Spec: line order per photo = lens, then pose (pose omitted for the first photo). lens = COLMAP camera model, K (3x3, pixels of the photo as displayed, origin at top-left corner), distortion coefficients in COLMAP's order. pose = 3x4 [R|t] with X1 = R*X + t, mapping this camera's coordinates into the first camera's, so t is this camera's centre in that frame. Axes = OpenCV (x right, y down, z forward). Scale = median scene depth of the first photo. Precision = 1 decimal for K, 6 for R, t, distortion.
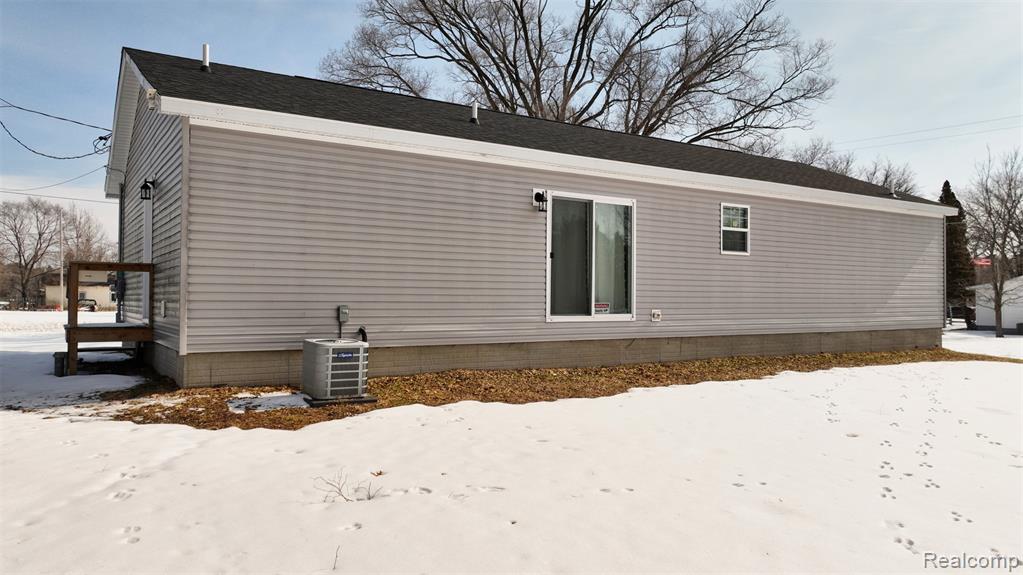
lens RADIAL K [[722.2, 0, 516.1], [0, 722.2, 285.8], [0, 0, 1]] dist [0.009654, -0.003757]
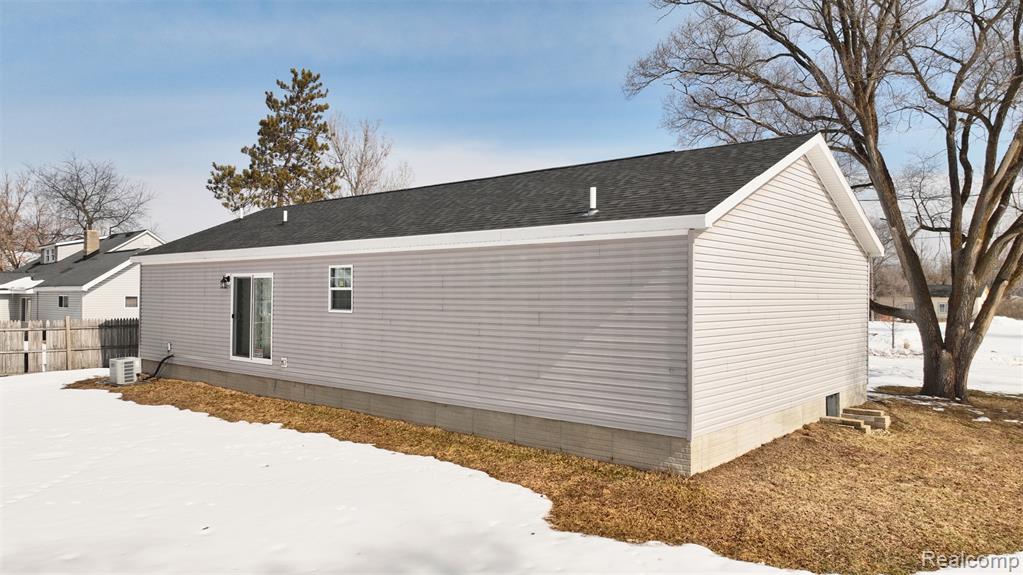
lens RADIAL K [[722.2, 0, 508.1], [0, 722.2, 291.0], [0, 0, 1]] dist [0.009654, -0.003757]
pose [[0.274364, -0.010472, -0.961569, 1.545957], [0.009932, 0.999918, -0.008056, -0.071023], [0.961575, -0.007340, 0.274445, 1.050558]]
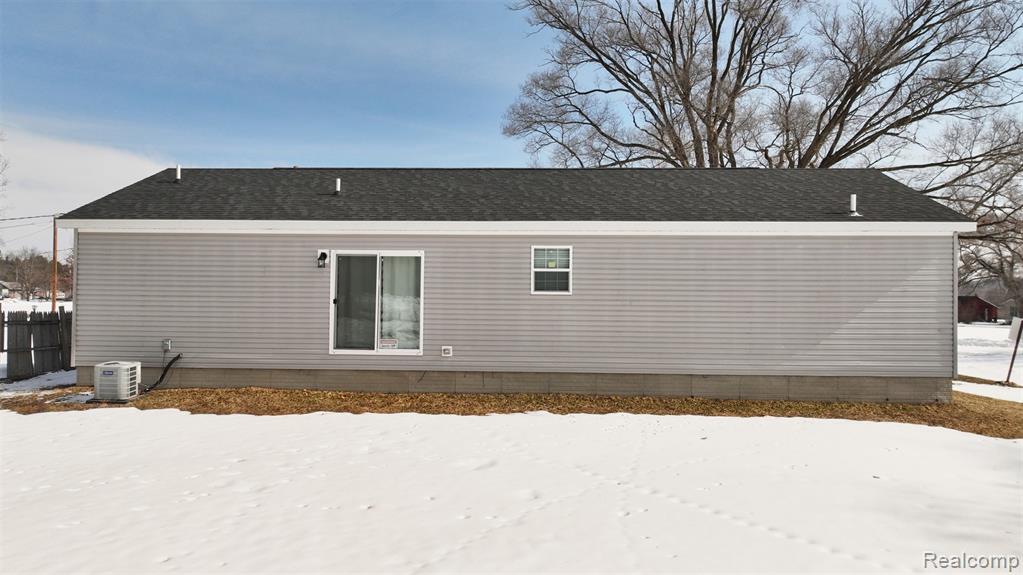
lens RADIAL K [[722.2, 0, 512.1], [0, 722.2, 288.7], [0, 0, 1]] dist [0.009654, -0.003757]
pose [[0.810896, -0.008405, -0.585131, 0.956978], [0.005542, 0.999962, -0.006683, -0.049939], [0.585165, 0.002176, 0.810912, 0.144921]]
